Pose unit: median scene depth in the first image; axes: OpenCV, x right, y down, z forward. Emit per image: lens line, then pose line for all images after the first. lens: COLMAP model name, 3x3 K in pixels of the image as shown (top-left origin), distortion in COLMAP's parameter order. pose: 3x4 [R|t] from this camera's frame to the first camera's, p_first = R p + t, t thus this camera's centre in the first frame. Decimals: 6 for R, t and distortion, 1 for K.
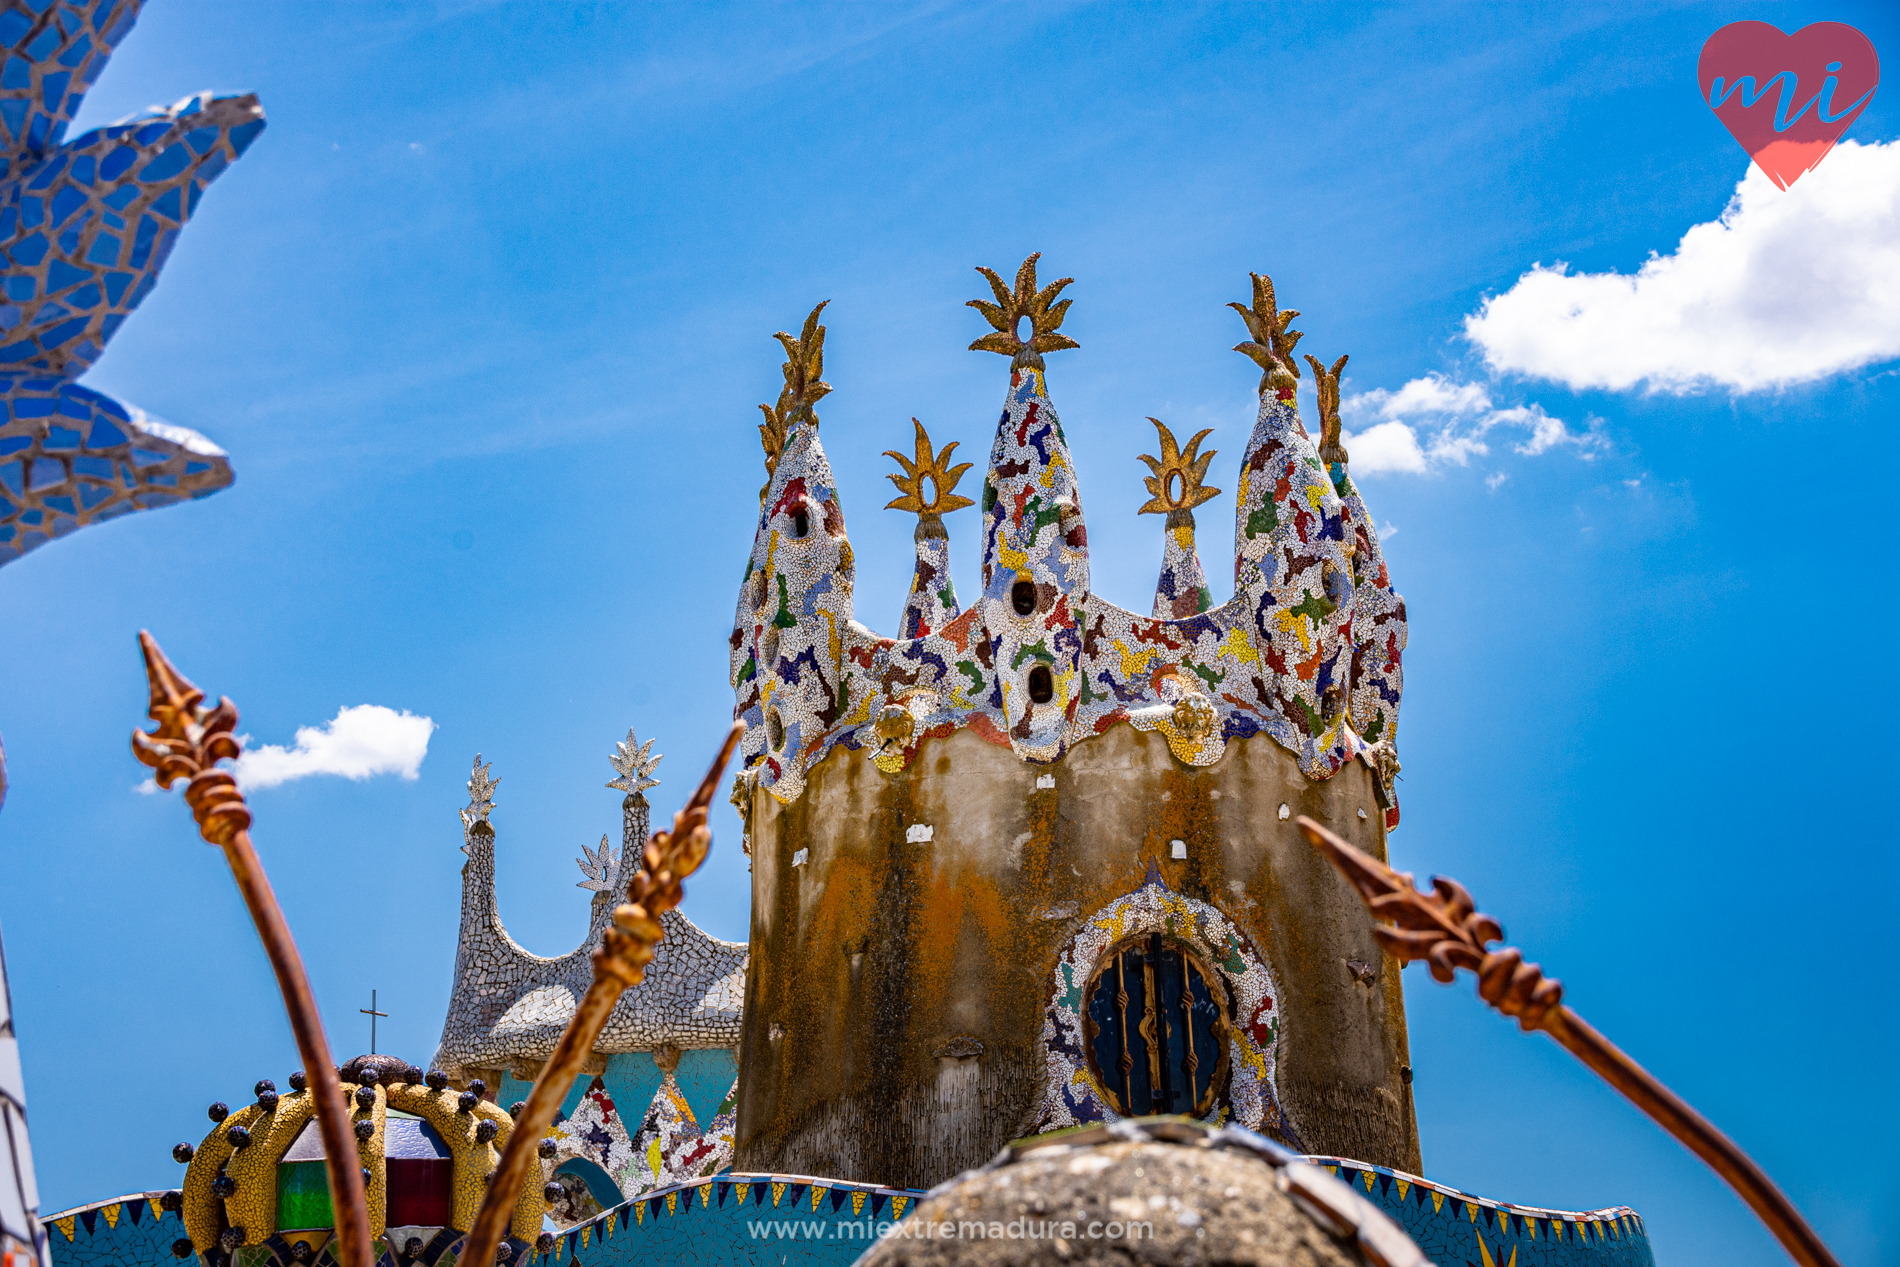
lens RADIAL K [[3778.6, 0, 950.0], [0, 3778.6, 633.5], [0, 0, 1]] dist [0.388175, 0.297632]
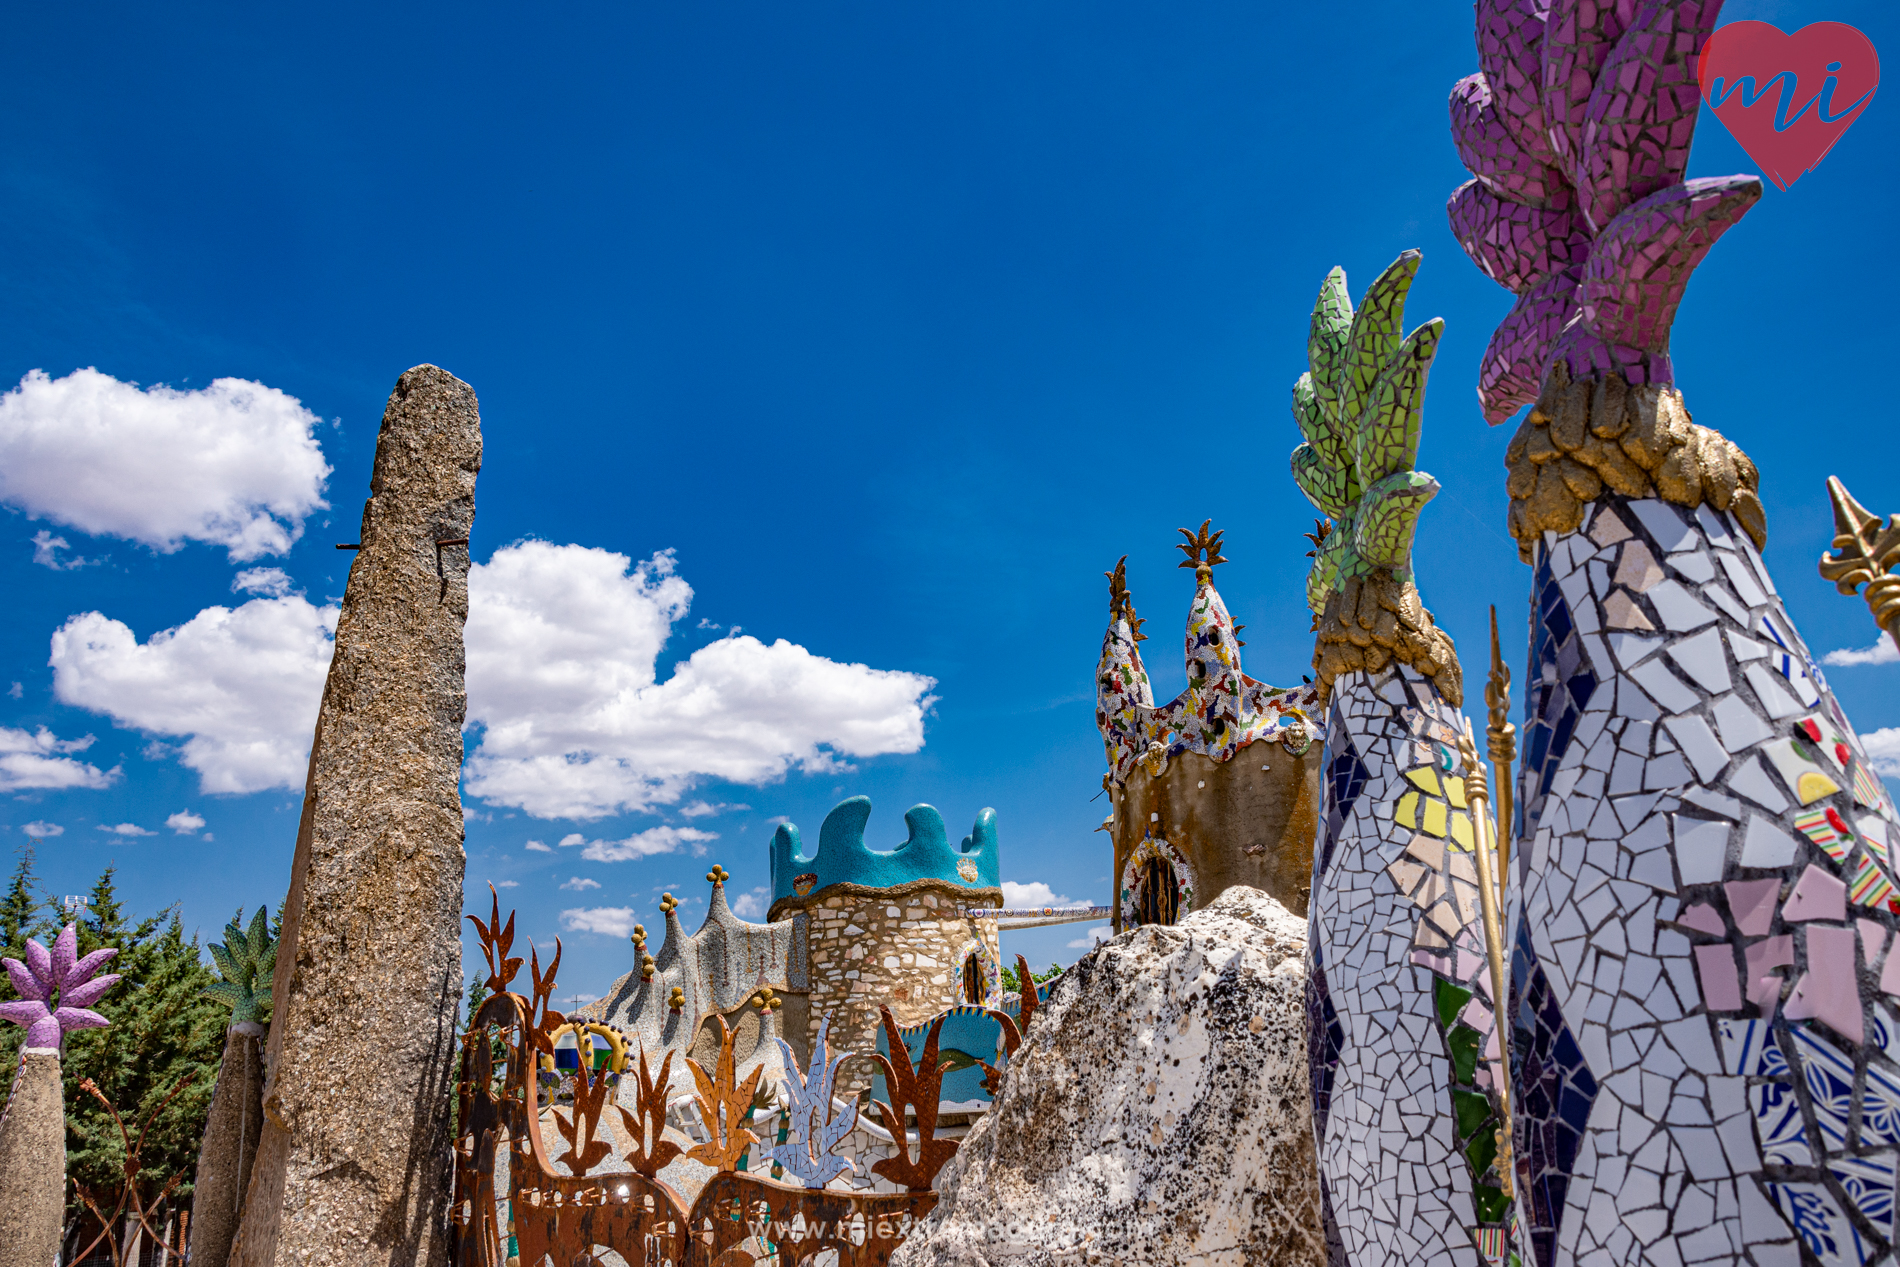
lens RADIAL K [[1541.9, 0, 950.0], [0, 1541.9, 633.5], [0, 0, 1]] dist [-0.141562, 0.001396]
pose [[0.311166, -0.277681, -0.908883, 0.838963], [0.270020, 0.942779, -0.195593, 0.097051], [0.911189, -0.184555, 0.368340, 0.586732]]
